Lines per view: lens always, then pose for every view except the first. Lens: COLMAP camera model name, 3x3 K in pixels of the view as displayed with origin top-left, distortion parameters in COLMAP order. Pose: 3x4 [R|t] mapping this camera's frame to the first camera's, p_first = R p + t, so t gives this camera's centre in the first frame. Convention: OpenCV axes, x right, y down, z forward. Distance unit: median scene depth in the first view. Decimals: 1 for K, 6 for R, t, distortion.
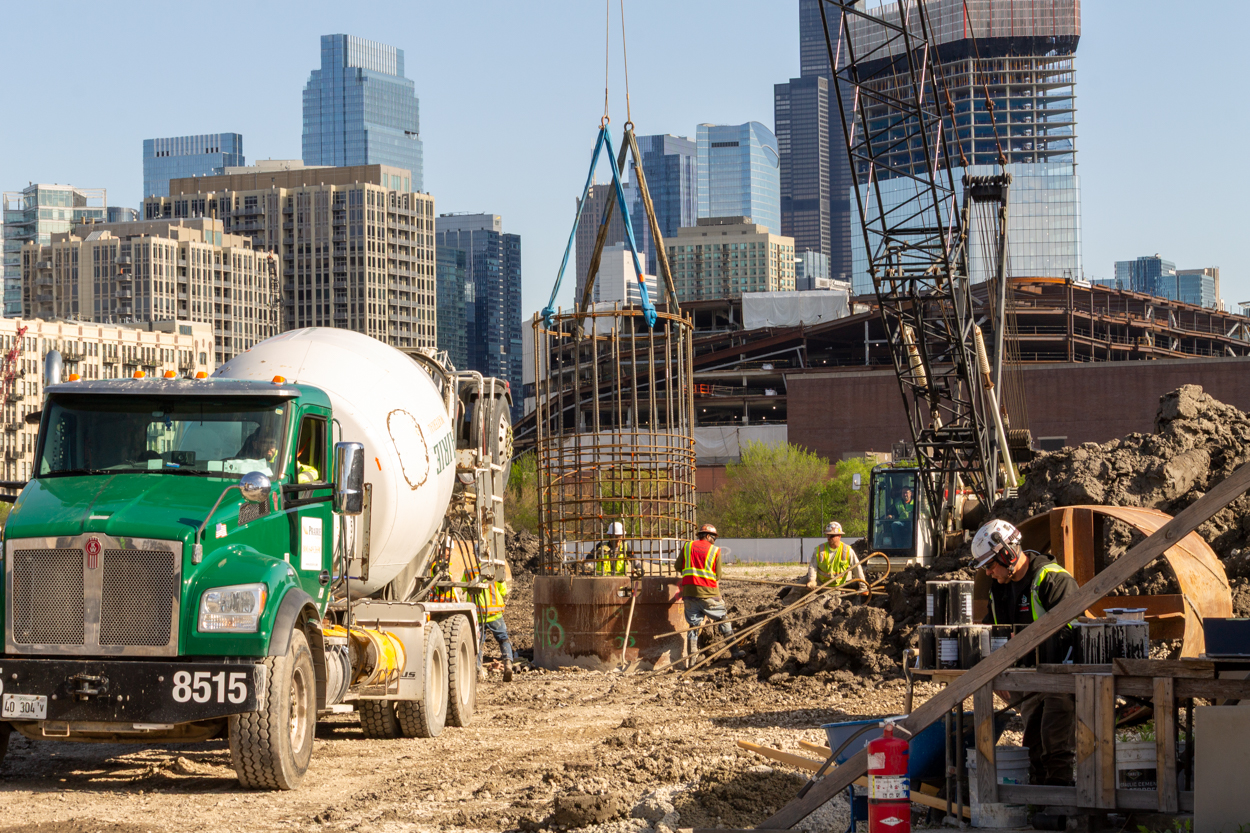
lens RADIAL K [[3199.3, 0, 632.8], [0, 3199.3, 417.9], [0, 0, 1]] dist [-0.057239, 0.000000]
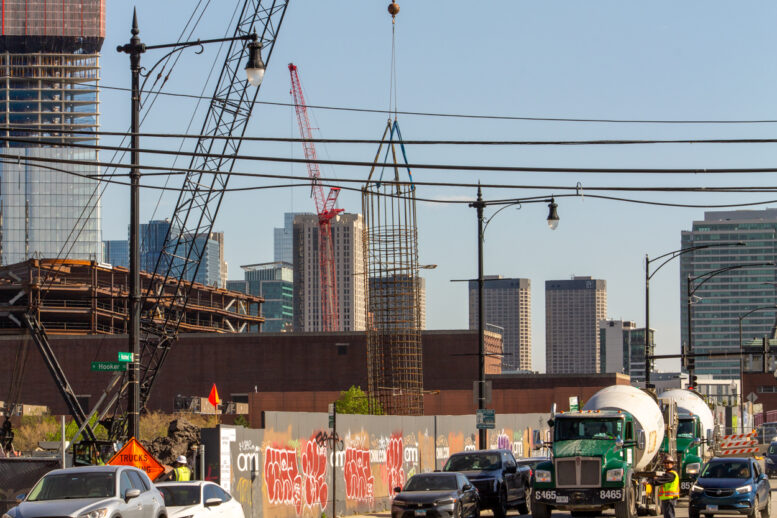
lens RADIAL K [[3108.3, 0, 387.4], [0, 3108.3, 262.5], [0, 0, 1]] dist [0.070119, 0.000000]
pose [[0.972493, 0.025872, 0.231491, -0.024011], [-0.018336, 0.999231, -0.034648, -0.004875], [-0.232209, 0.029450, 0.972220, -0.143241]]
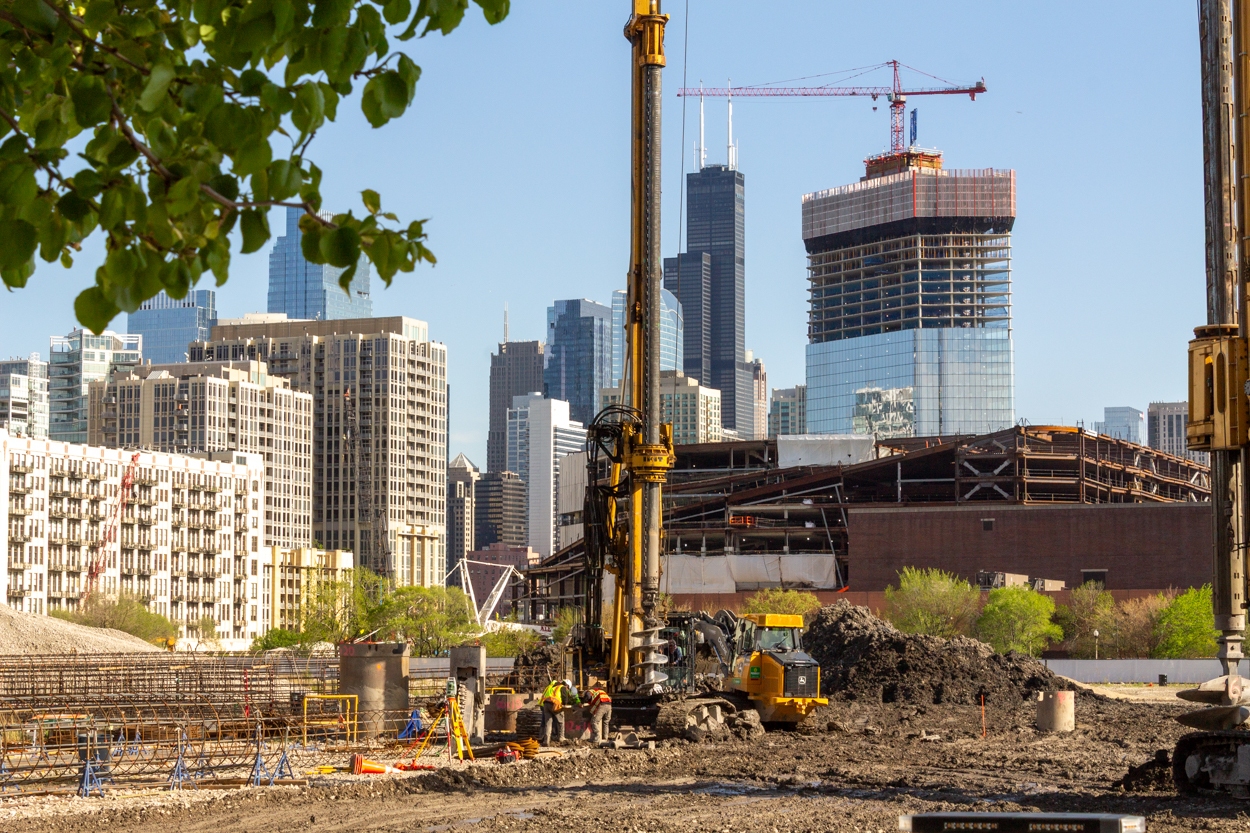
lens RADIAL K [[2781.3, 0, 583.9], [0, 2781.3, 366.3], [0, 0, 1]] dist [-0.058472, 0.000000]
pose [[0.999181, 0.020091, 0.035129, -0.070004], [-0.017731, 0.997645, -0.066265, 0.002316], [-0.036378, 0.065588, 0.997183, 0.036222]]
